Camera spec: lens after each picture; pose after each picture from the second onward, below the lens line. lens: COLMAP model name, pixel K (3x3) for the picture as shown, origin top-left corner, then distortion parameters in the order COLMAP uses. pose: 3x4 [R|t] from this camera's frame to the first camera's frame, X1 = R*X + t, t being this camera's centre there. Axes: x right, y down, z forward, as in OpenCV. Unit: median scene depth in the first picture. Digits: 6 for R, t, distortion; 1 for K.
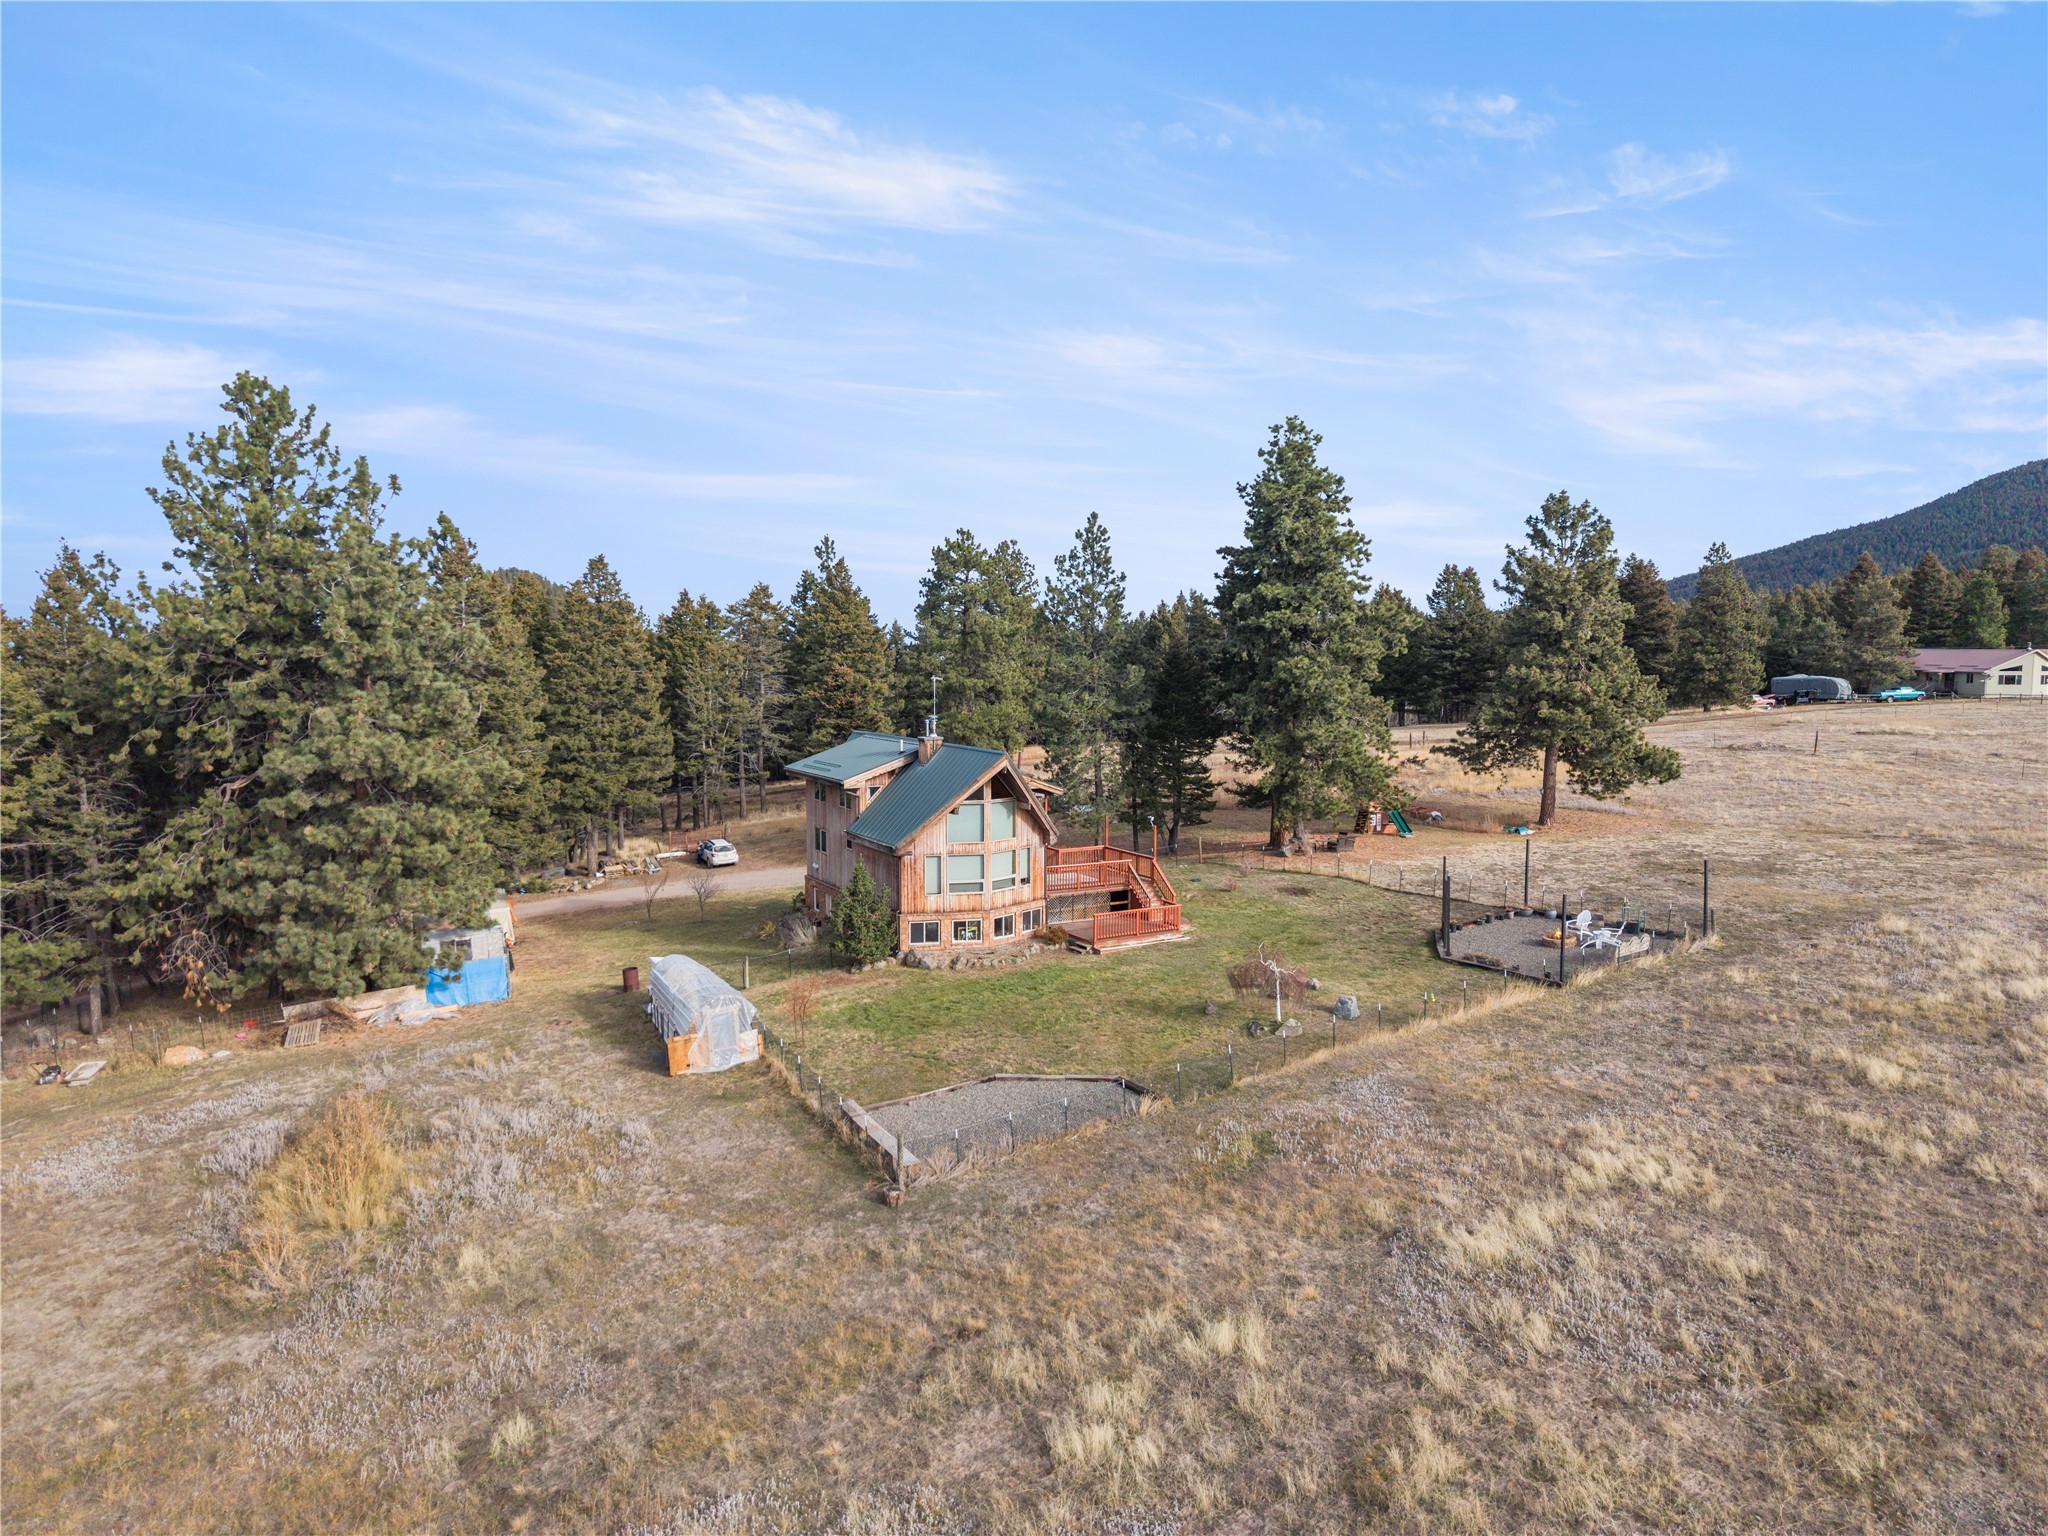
lens RADIAL K [[1358.4, 0, 1033.4], [0, 1358.4, 765.7], [0, 0, 1]] dist [0.123038, -0.183445]
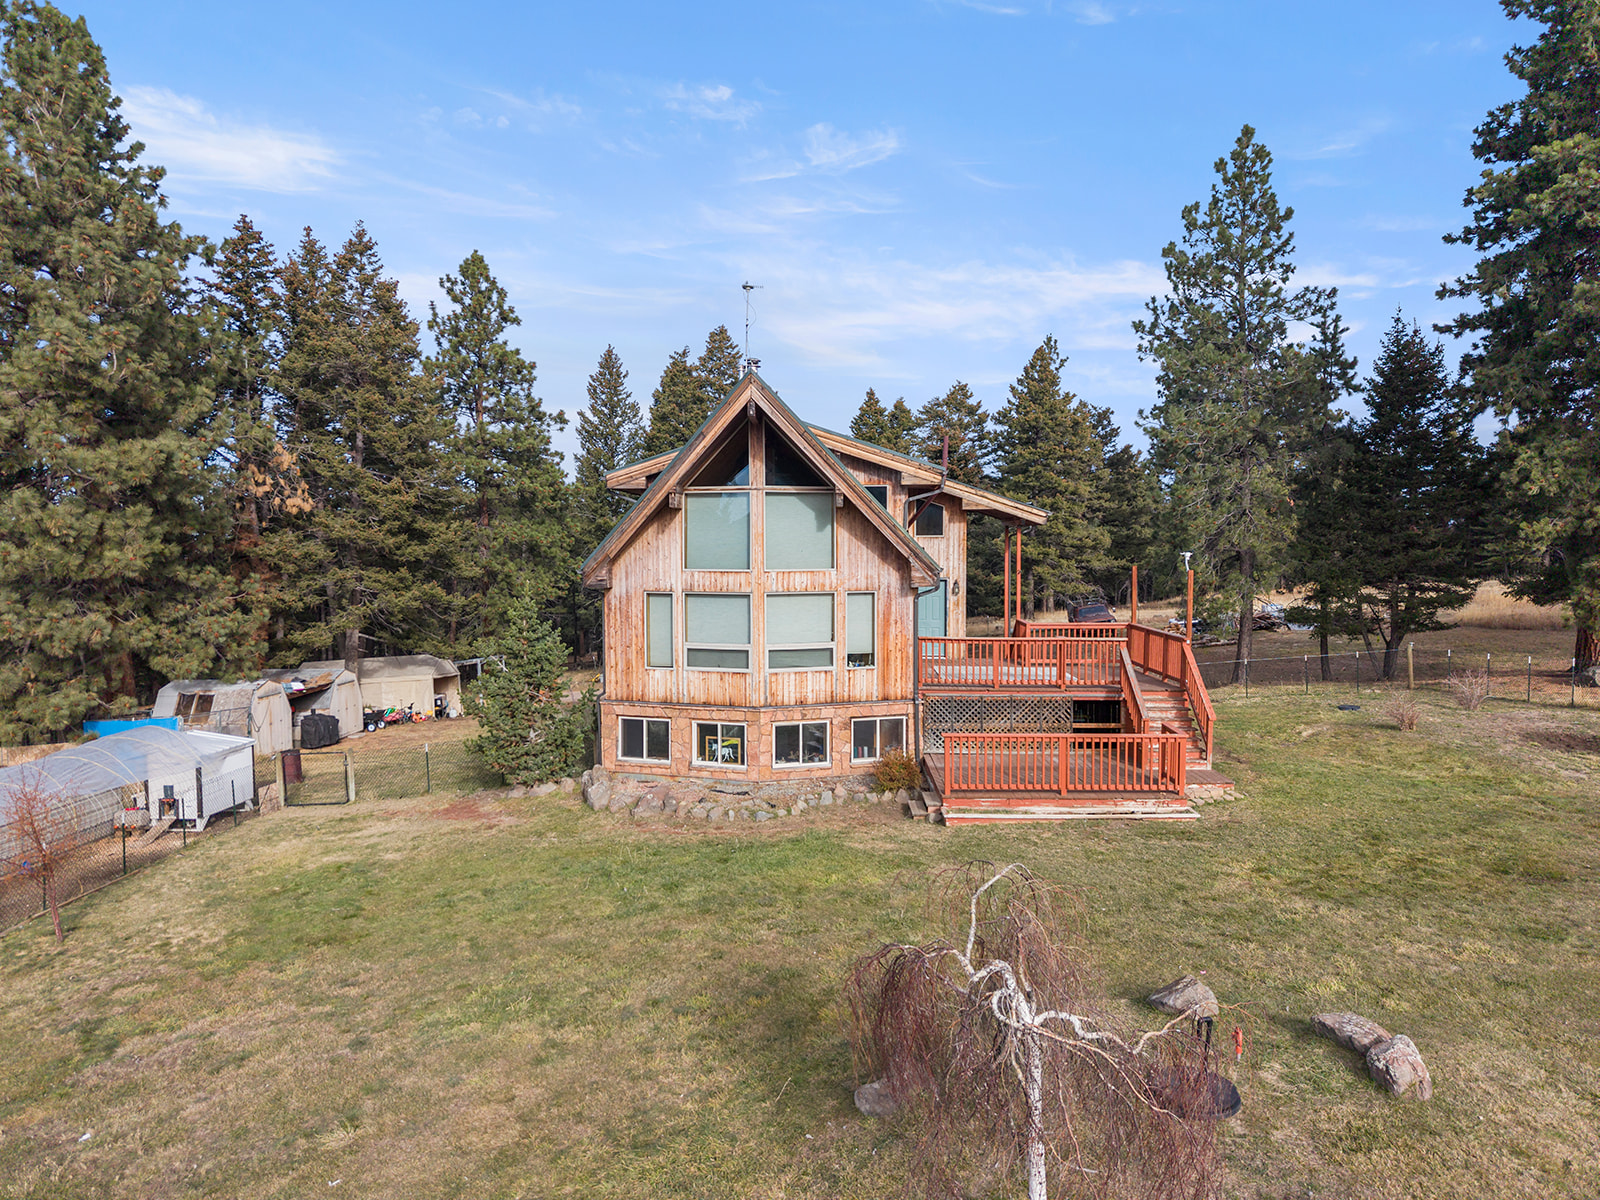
lens RADIAL K [[1068.2, 0, 800.0], [0, 1068.2, 600.0], [0, 0, 1]] dist [0.059232, -0.072308]
pose [[0.860269, 0.025660, -0.509194, 0.172212], [-0.041655, 0.998931, -0.020036, 0.071083], [0.508135, 0.038447, 0.860419, 0.640863]]
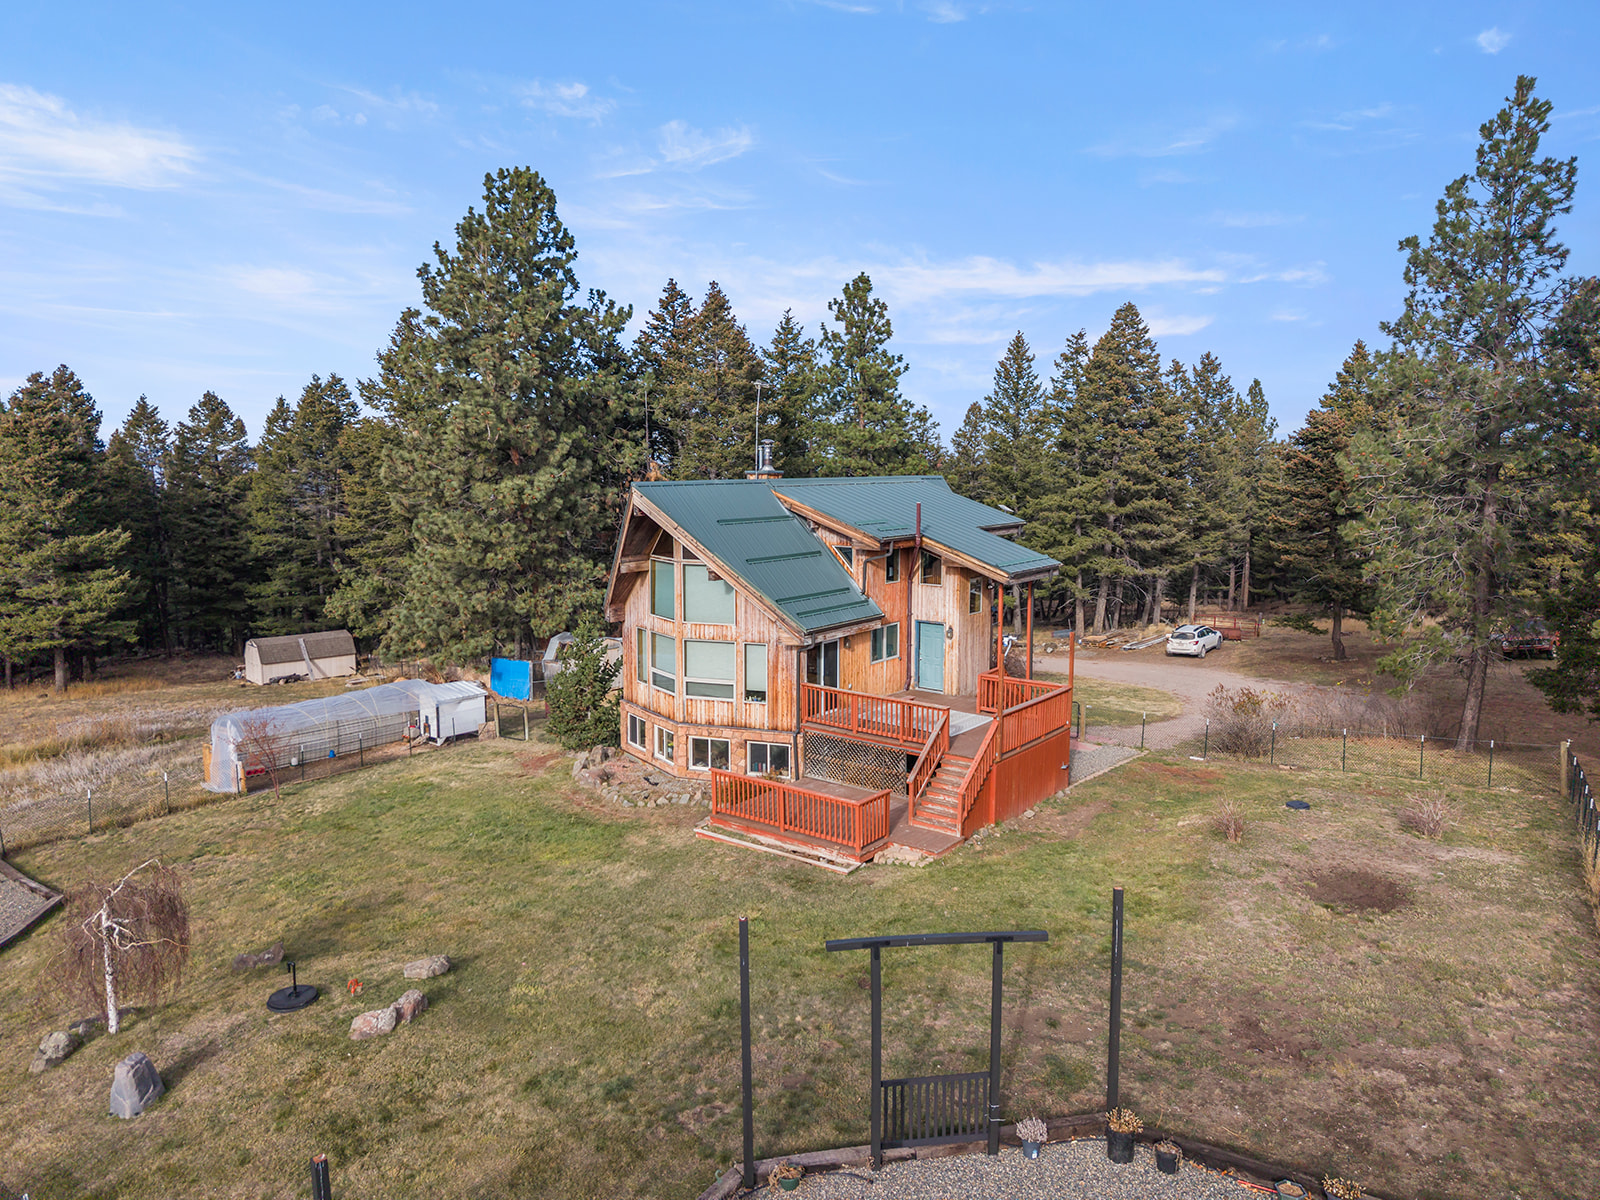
lens RADIAL K [[1068.2, 0, 800.0], [0, 1068.2, 600.0], [0, 0, 1]] dist [0.059232, -0.072308]
pose [[0.399148, 0.120061, -0.908992, 0.446084], [-0.081323, 0.992118, 0.095331, -0.008756], [0.913273, 0.035871, 0.405766, 0.804222]]
